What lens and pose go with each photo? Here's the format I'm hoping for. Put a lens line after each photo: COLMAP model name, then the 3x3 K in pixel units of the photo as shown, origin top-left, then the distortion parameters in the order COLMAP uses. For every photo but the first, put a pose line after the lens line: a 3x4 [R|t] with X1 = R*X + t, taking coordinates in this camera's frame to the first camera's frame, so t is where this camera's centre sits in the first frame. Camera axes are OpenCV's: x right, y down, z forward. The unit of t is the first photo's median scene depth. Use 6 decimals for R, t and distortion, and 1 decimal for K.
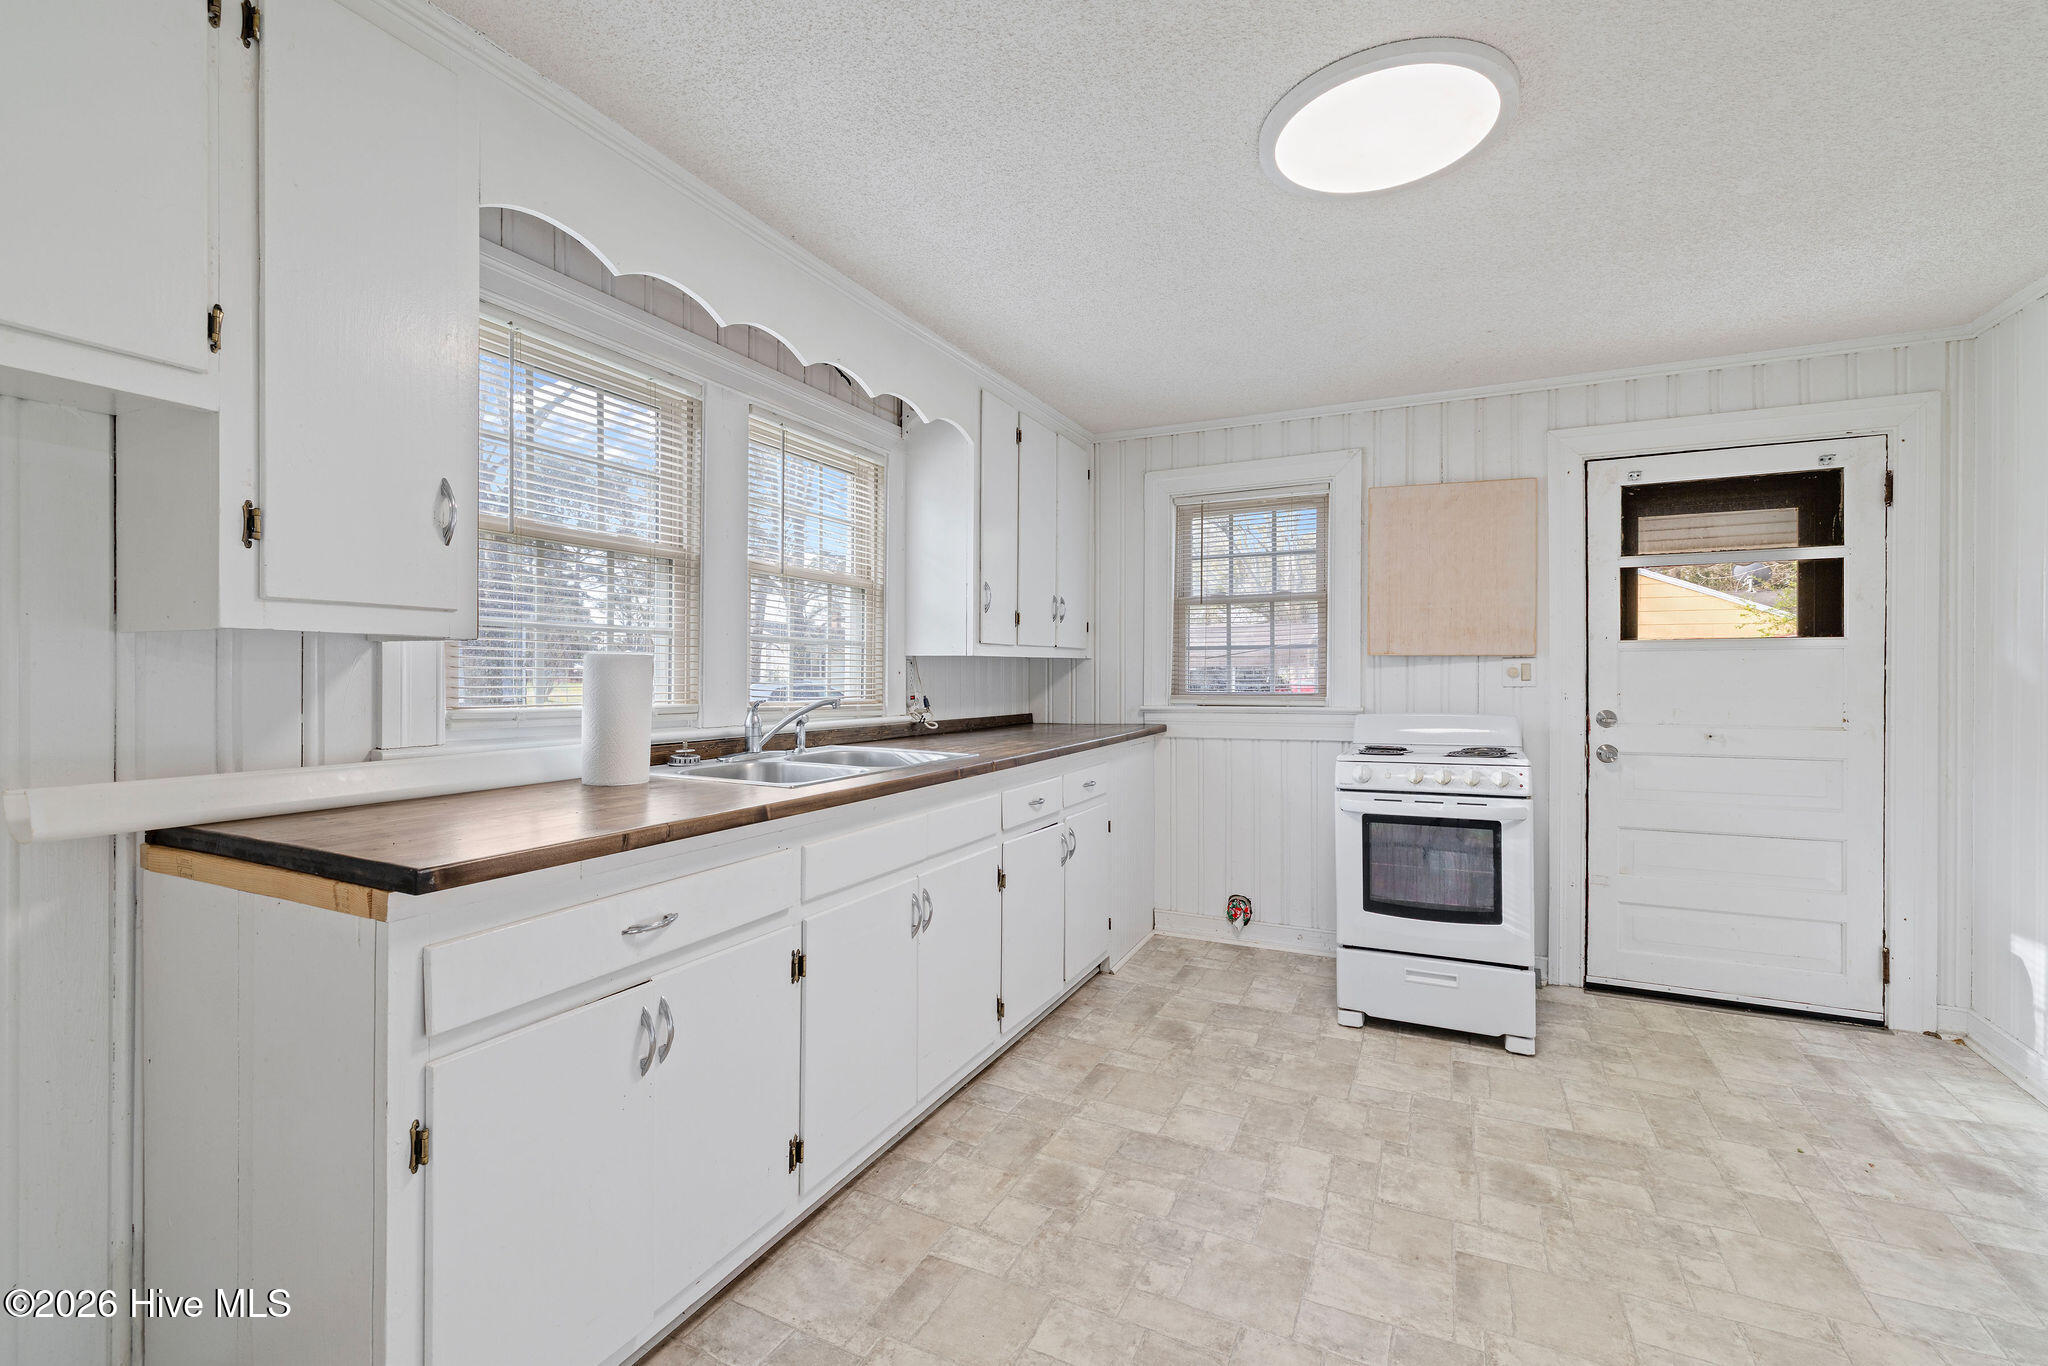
lens RADIAL K [[889.5, 0, 1024.5], [0, 889.5, 669.5], [0, 0, 1]] dist [0.002212, 0.000377]
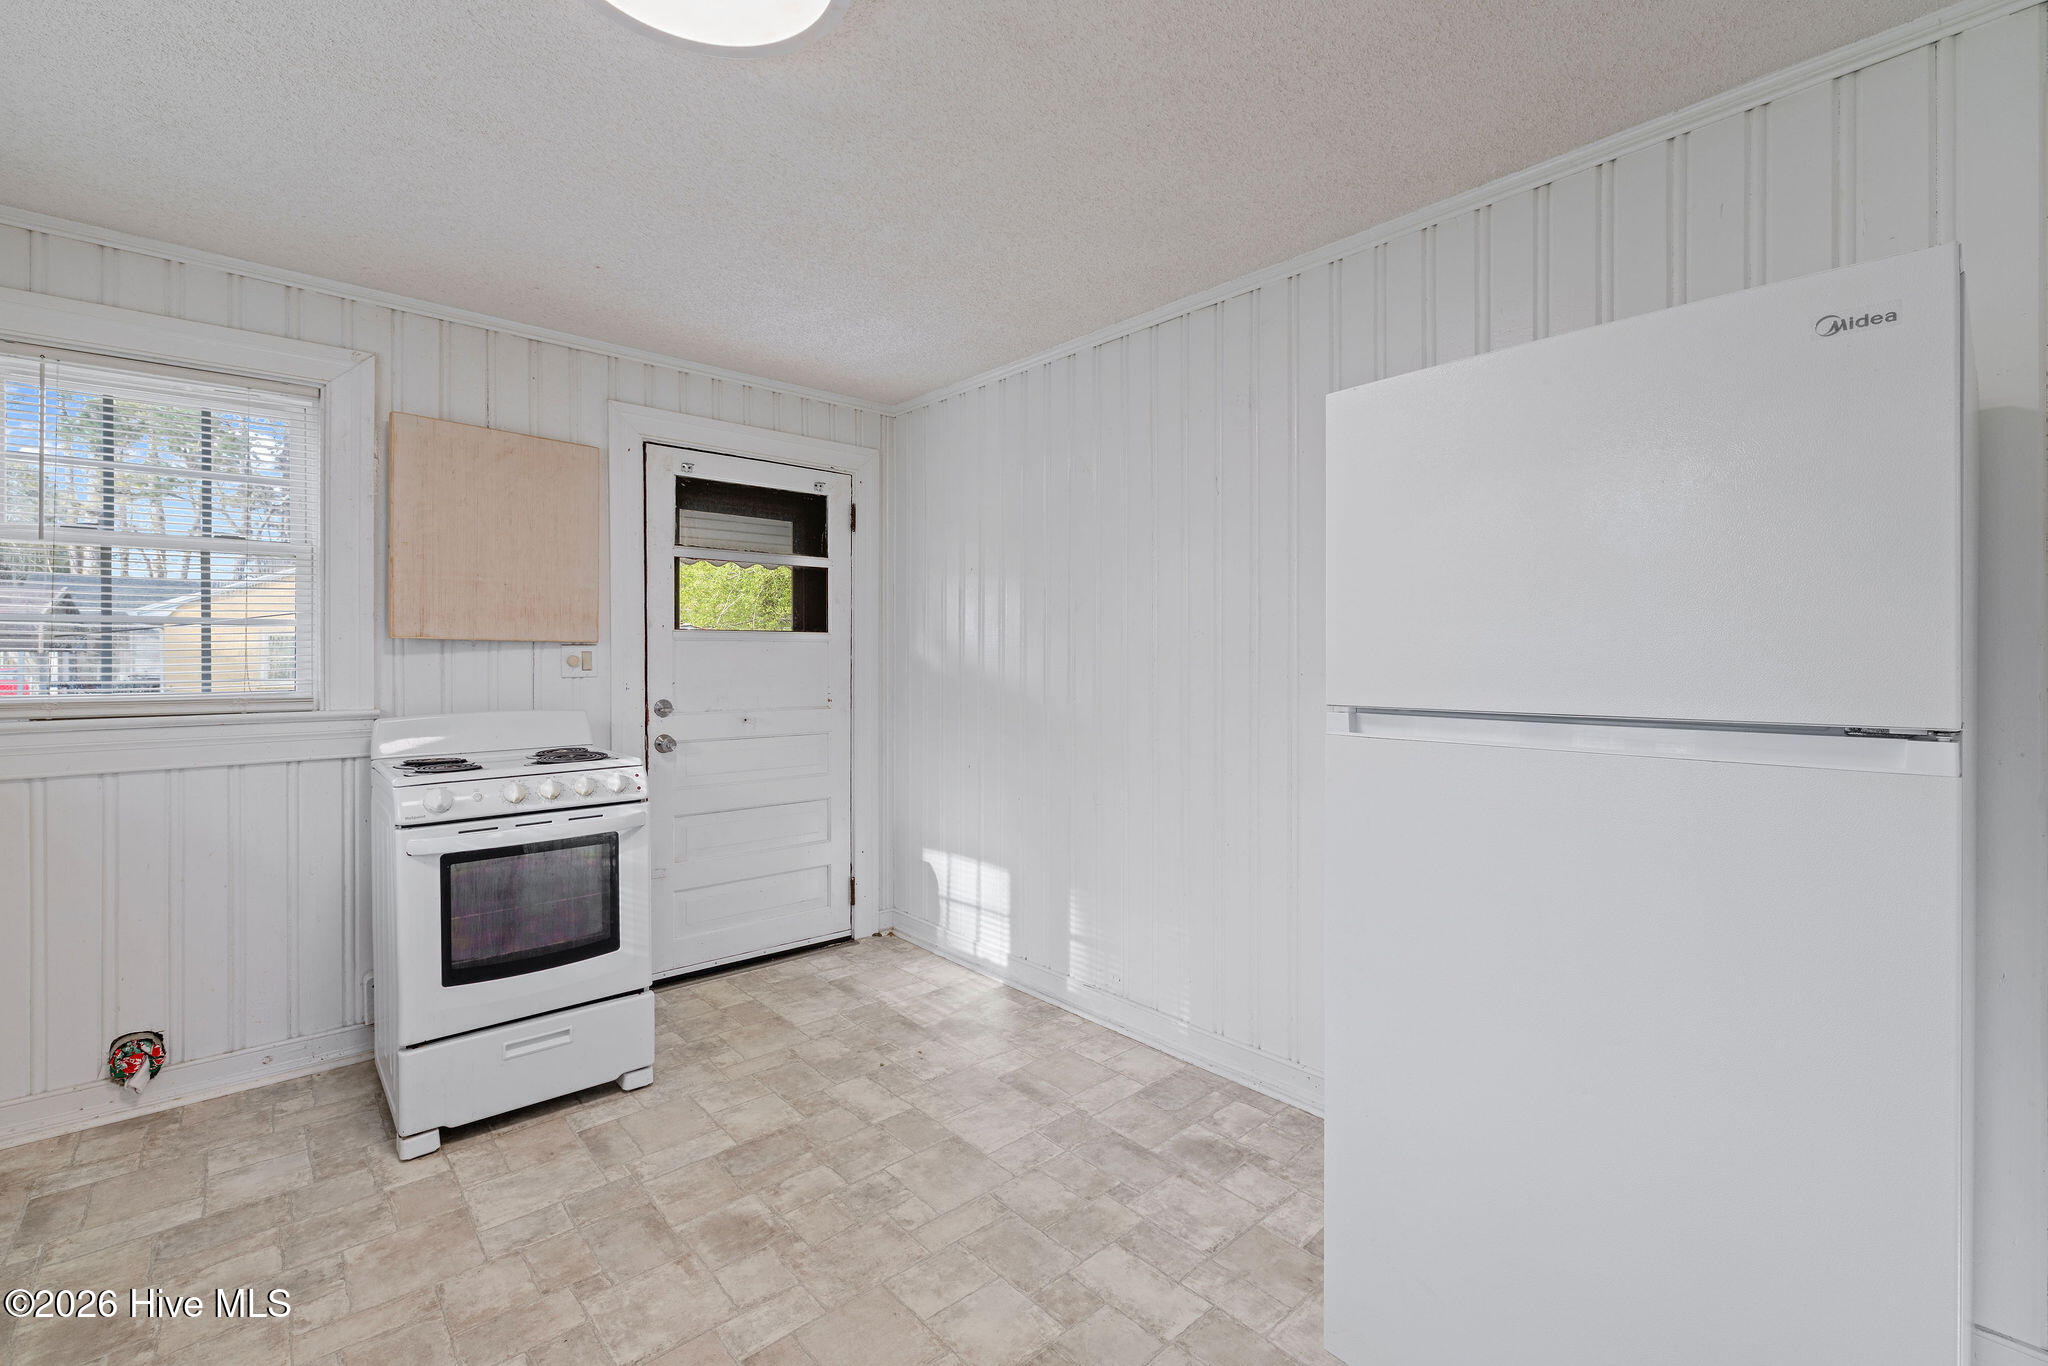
lens RADIAL K [[889.5, 0, 1052.5], [0, 889.5, 656.9], [0, 0, 1]] dist [0.002212, 0.000377]
pose [[0.376153, 0.004386, 0.926547, -0.108782], [-0.004408, 0.999986, -0.002944, -0.000467], [-0.926547, -0.002977, 0.376167, 0.259977]]
